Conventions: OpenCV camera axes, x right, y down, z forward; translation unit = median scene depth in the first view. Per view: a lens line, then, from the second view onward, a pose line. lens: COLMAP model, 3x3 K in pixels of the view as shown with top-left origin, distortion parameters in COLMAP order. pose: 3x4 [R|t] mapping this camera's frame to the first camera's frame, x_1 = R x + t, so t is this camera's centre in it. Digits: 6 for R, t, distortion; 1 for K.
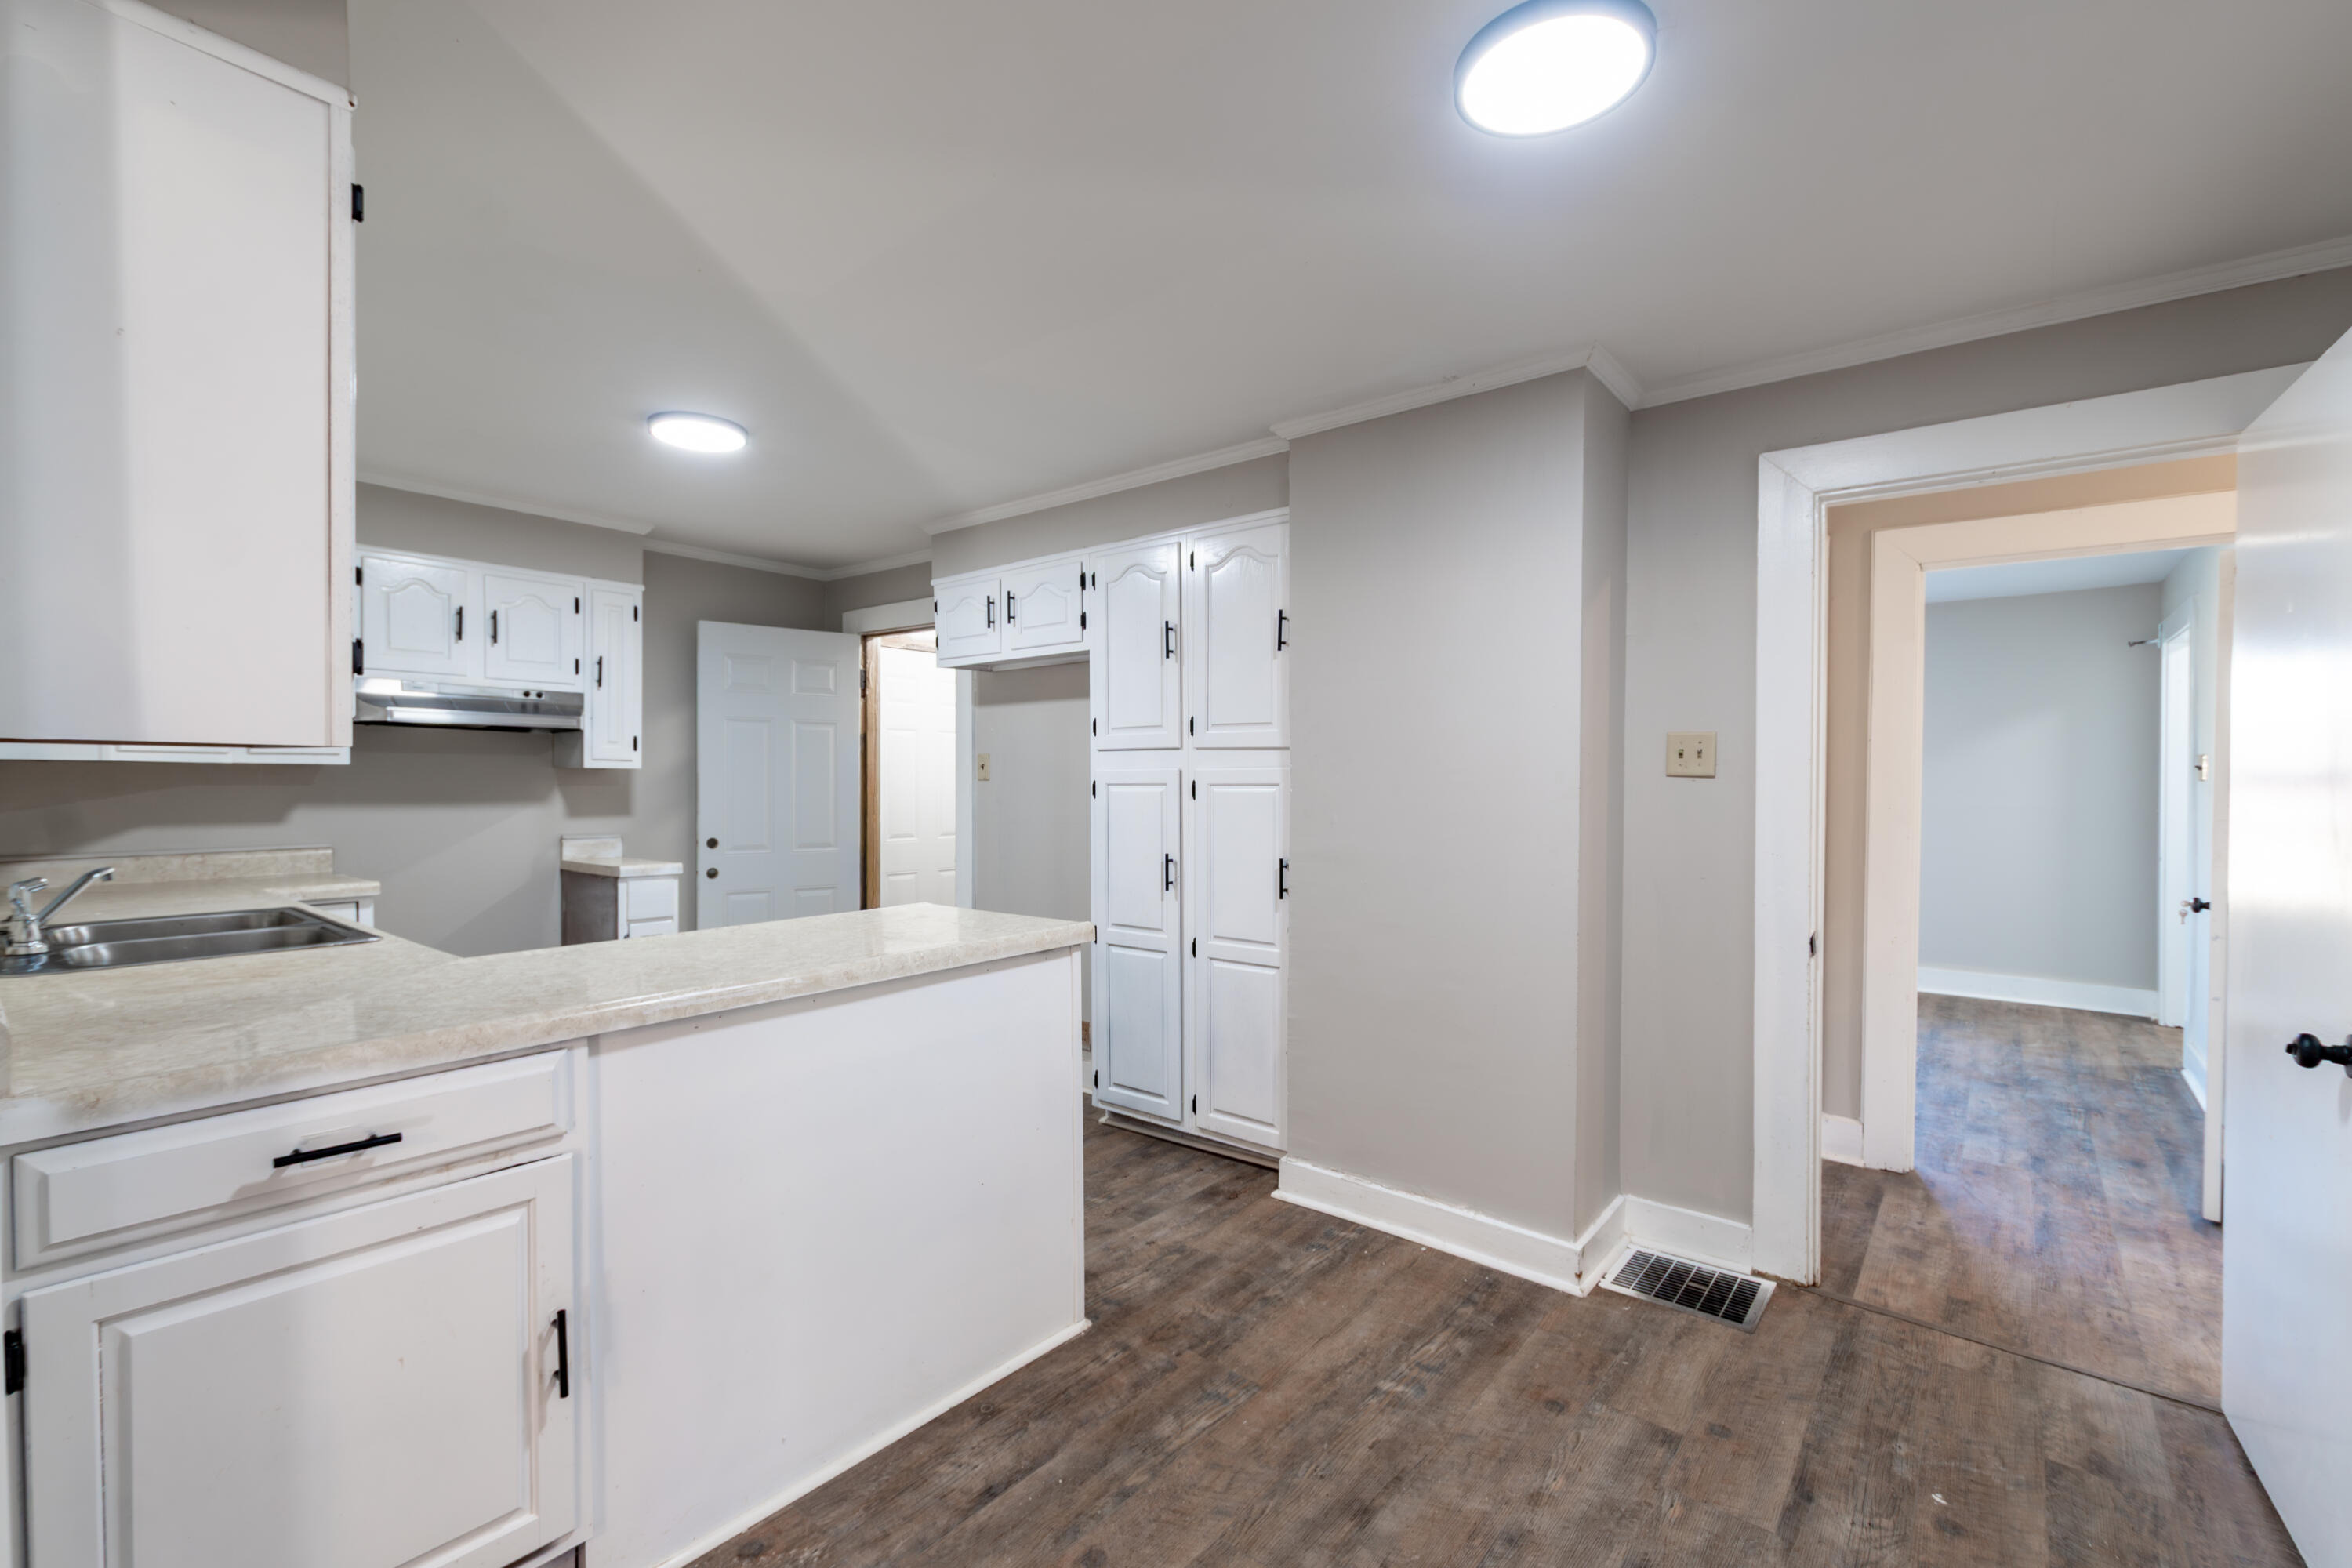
lens RADIAL K [[995.6, 0, 1200.8], [0, 995.6, 786.8], [0, 0, 1]] dist [0.000439, -0.000183]
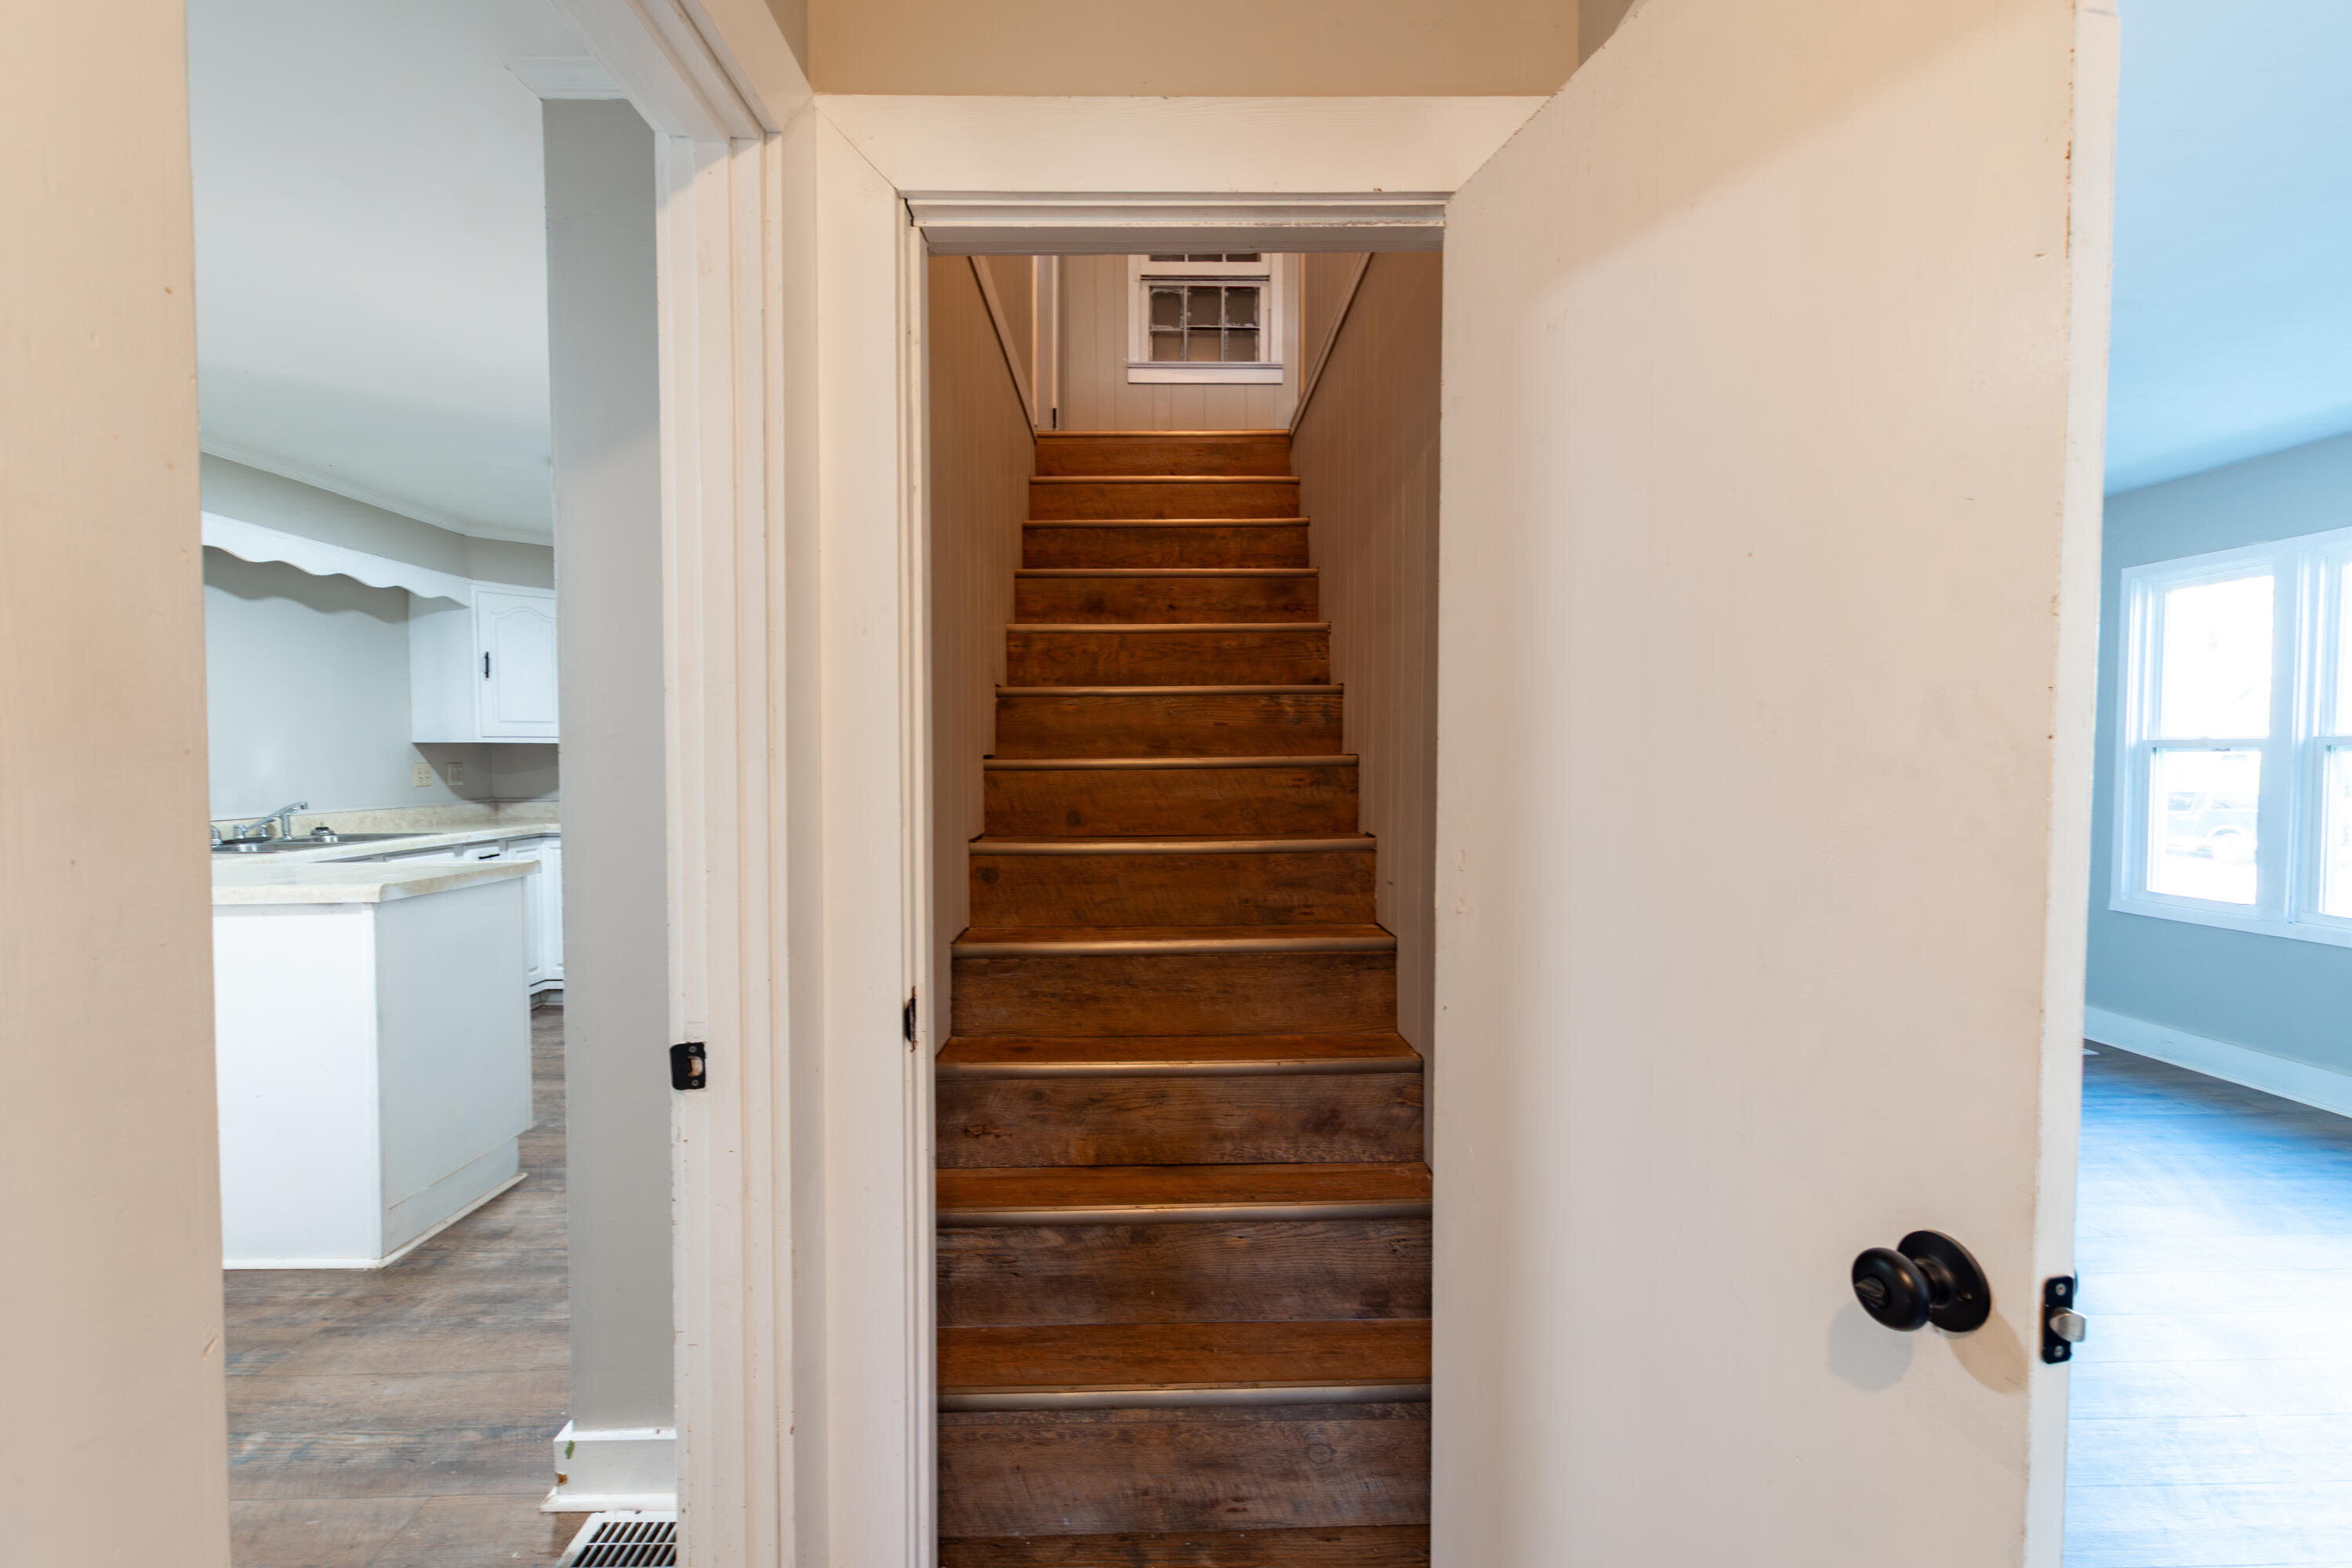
lens RADIAL K [[1056.9, 0, 1188.7], [0, 1056.9, 789.9], [0, 0, 1]] dist [0.004725, -0.001040]
pose [[0.643065, 0.019951, -0.765551, 1.129276], [0.000388, 0.999652, 0.026378, 0.007420], [0.765811, -0.017260, 0.642834, 0.829469]]
